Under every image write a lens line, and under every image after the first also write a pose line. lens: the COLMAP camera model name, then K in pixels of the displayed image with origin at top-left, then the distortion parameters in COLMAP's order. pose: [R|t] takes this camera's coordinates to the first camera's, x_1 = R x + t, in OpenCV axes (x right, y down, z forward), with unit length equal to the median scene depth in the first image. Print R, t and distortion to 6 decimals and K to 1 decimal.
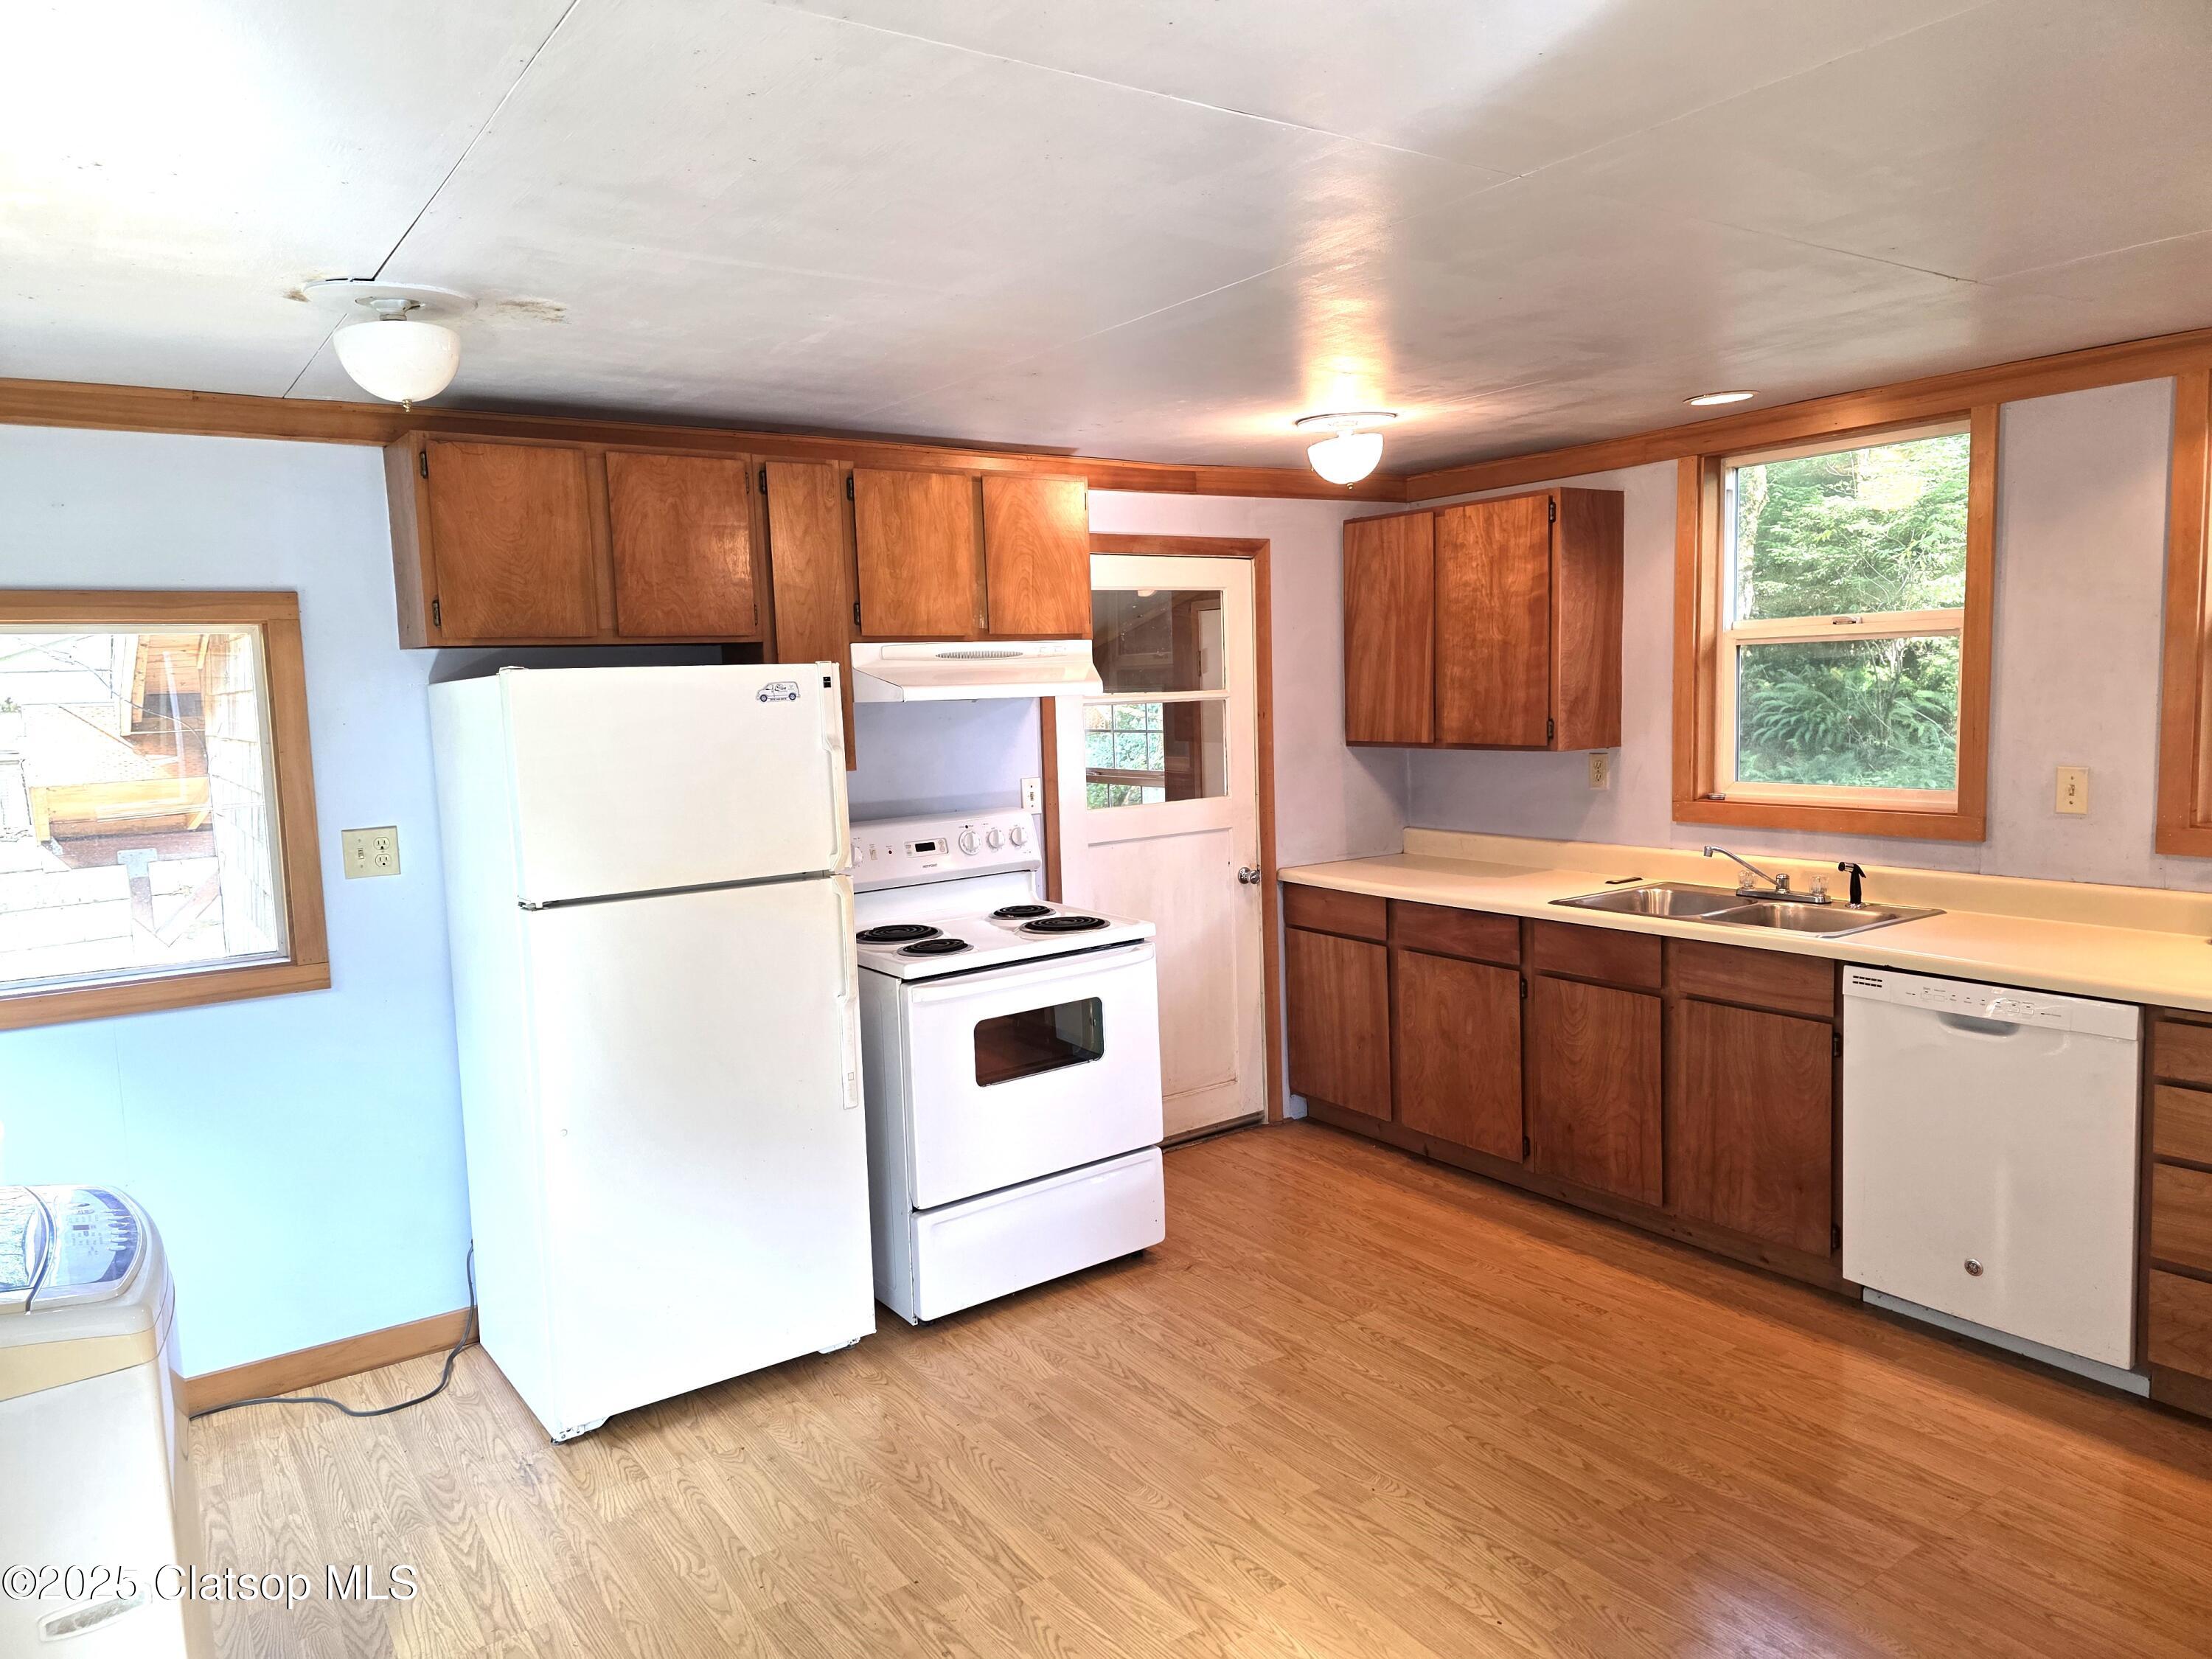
lens RADIAL K [[1476.7, 0, 1109.9], [0, 1476.7, 830.4], [0, 0, 1]] dist [0.040201, -0.003742]
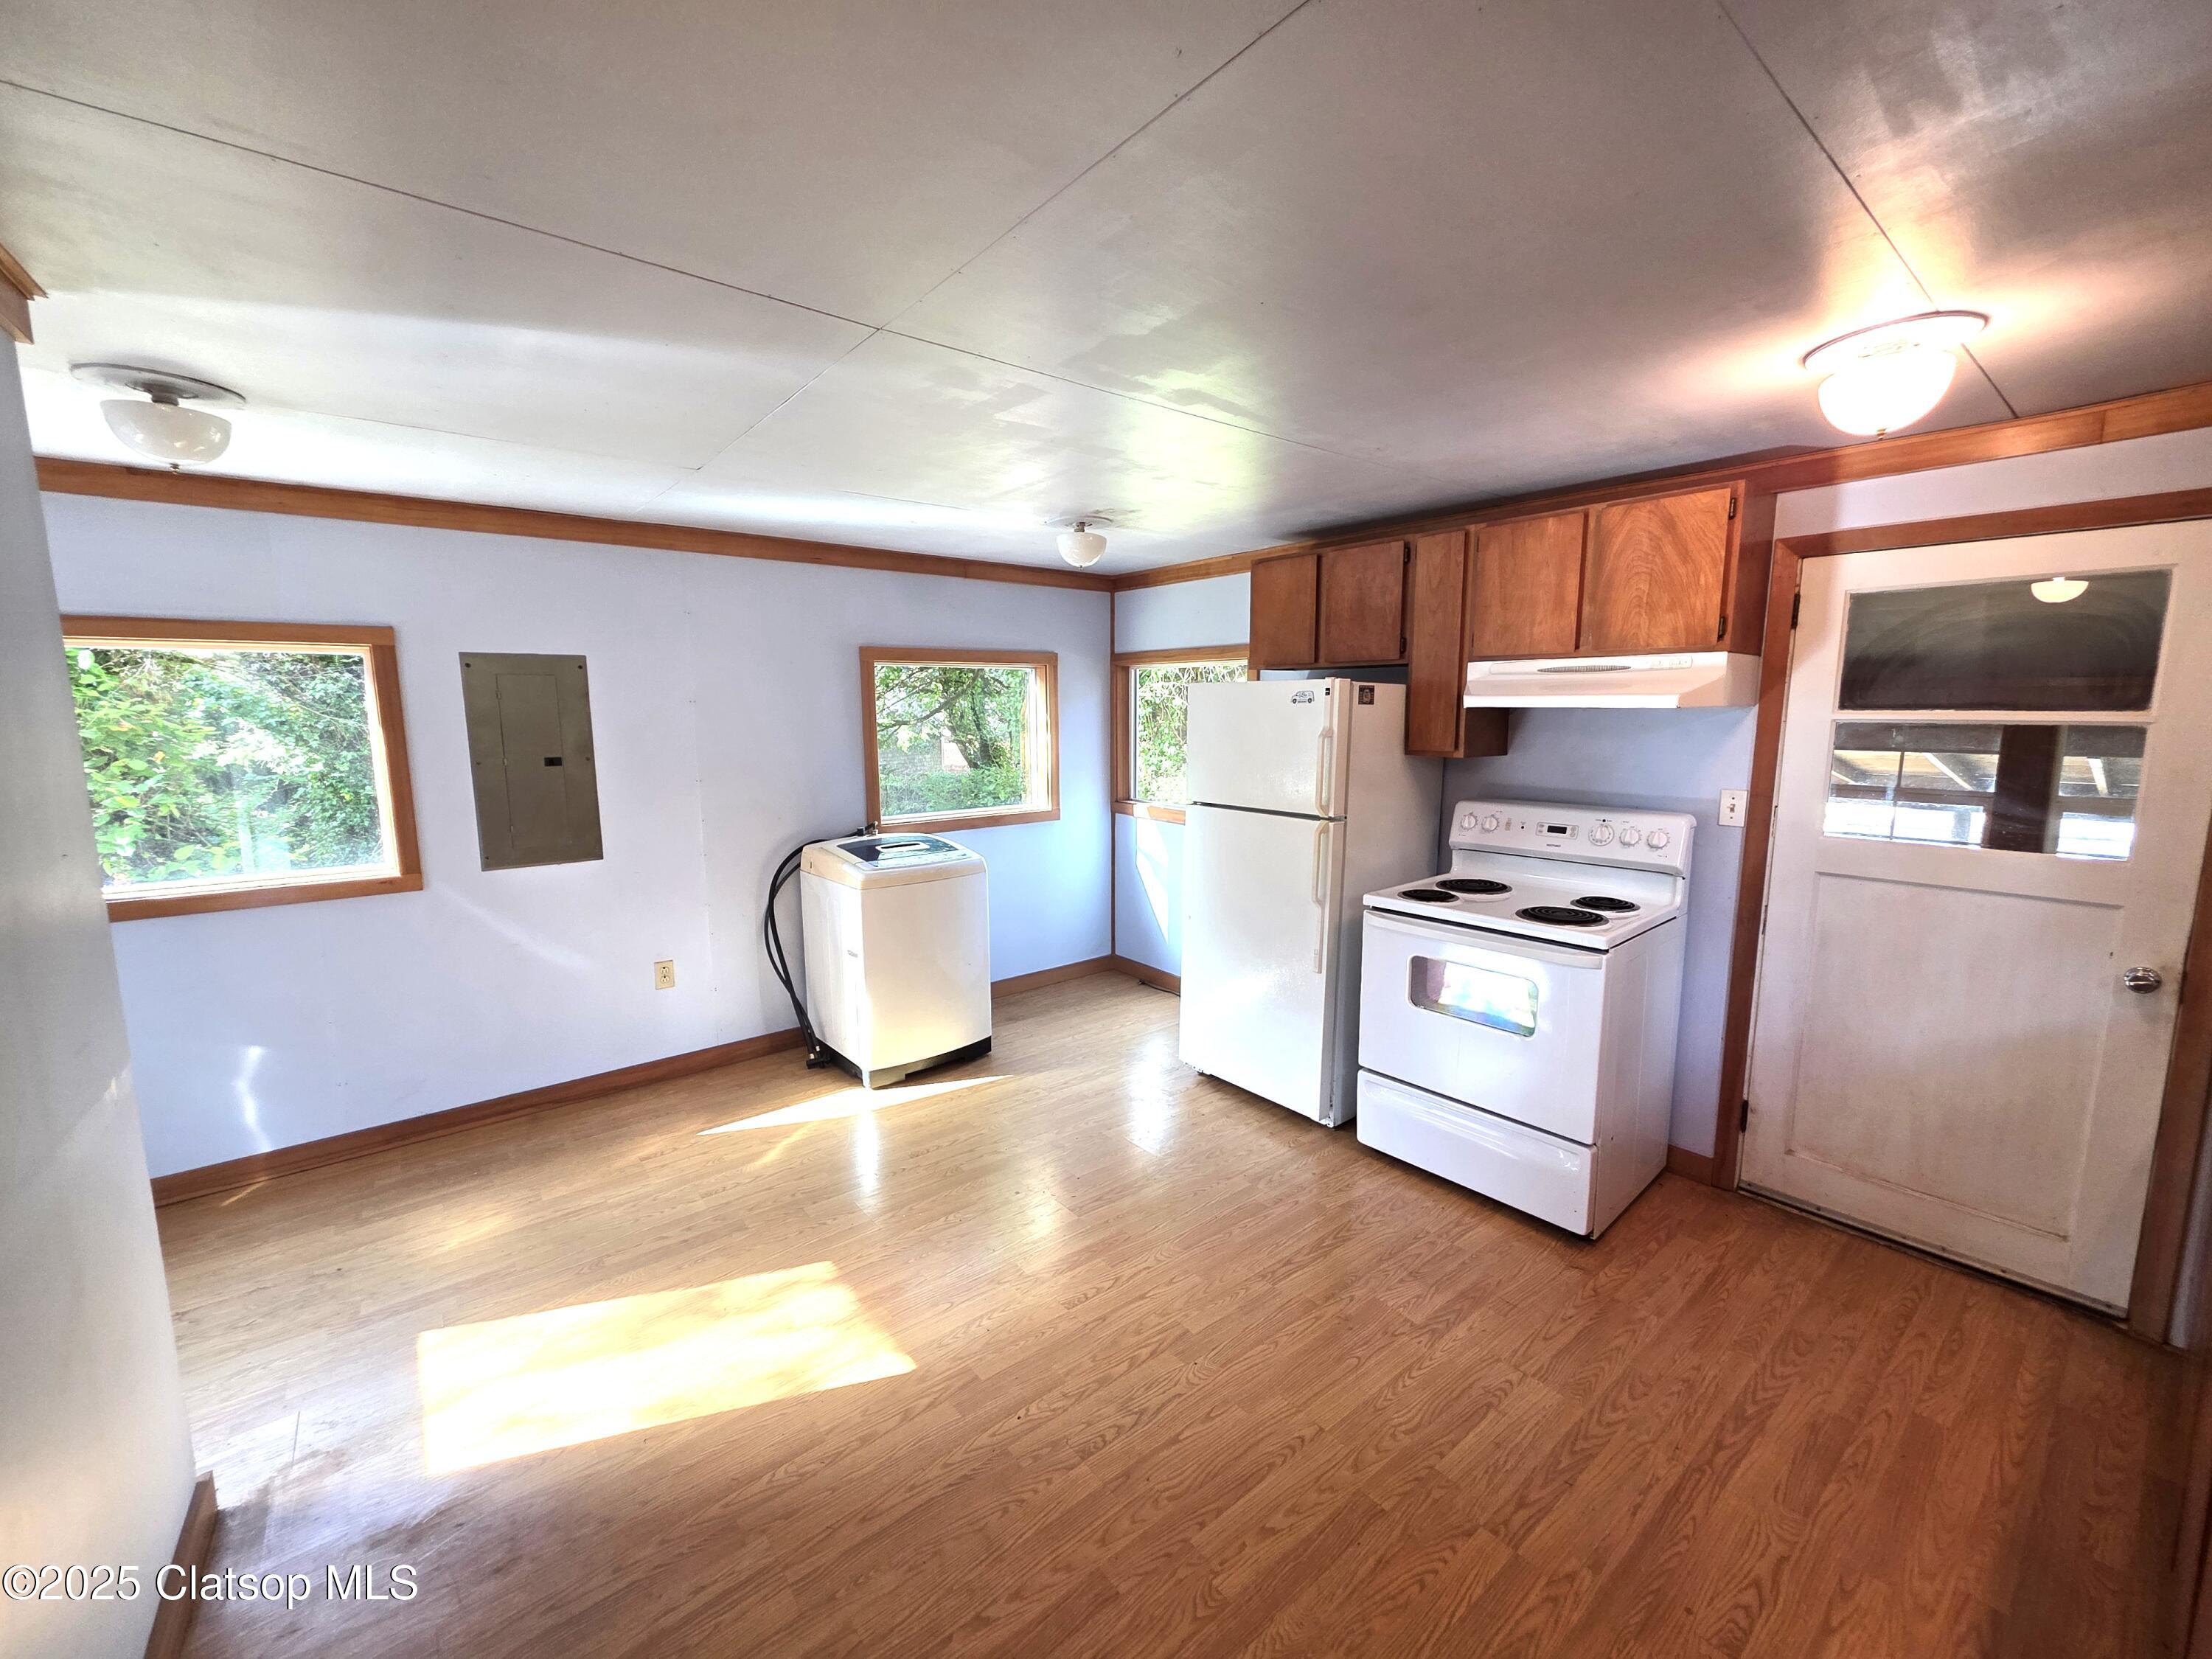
lens RADIAL K [[884.3, 0, 1110.5], [0, 884.3, 830.9], [0, 0, 1]] dist [0.001815, -0.000232]
pose [[0.073228, 0.171604, -0.982441, 0.606059], [-0.104674, 0.980967, 0.163545, -0.073549], [0.991807, 0.090860, 0.089797, 0.617358]]
